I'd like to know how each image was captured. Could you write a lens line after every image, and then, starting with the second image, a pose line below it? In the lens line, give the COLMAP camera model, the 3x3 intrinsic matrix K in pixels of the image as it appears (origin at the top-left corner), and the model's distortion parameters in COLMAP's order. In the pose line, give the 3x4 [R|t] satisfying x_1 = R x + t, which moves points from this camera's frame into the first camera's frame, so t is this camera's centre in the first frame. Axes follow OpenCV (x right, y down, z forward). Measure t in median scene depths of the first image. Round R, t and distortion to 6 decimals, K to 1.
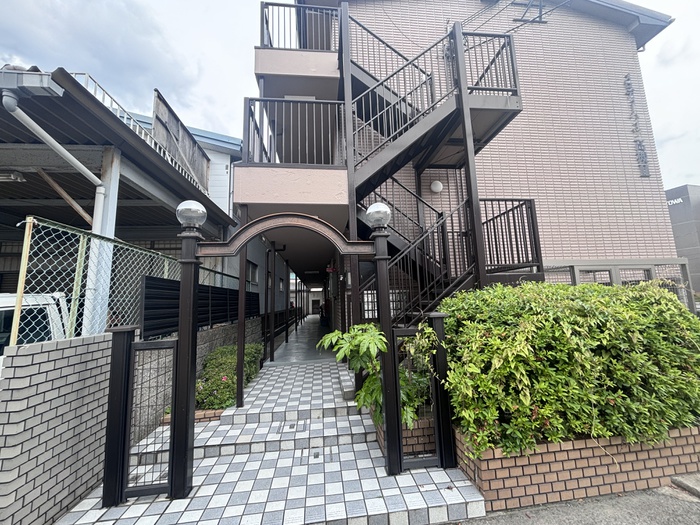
lens RADIAL K [[282.6, 0, 350.9], [0, 282.6, 263.8], [0, 0, 1]] dist [0.005579, -0.001041]
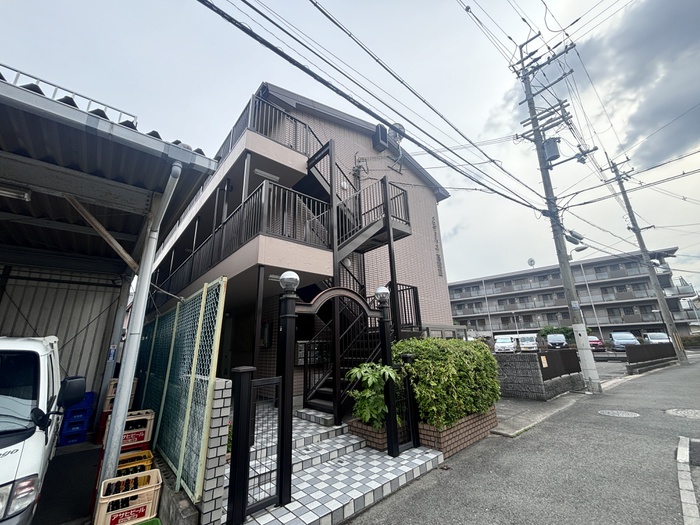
lens RADIAL K [[282.6, 0, 350.9], [0, 282.6, 263.5], [0, 0, 1]] dist [0.005579, -0.001041]
pose [[0.816610, 0.168528, 0.552039, -1.109596], [-0.071299, 0.978552, -0.193265, -0.014571], [-0.572770, 0.118463, 0.811111, -0.301569]]
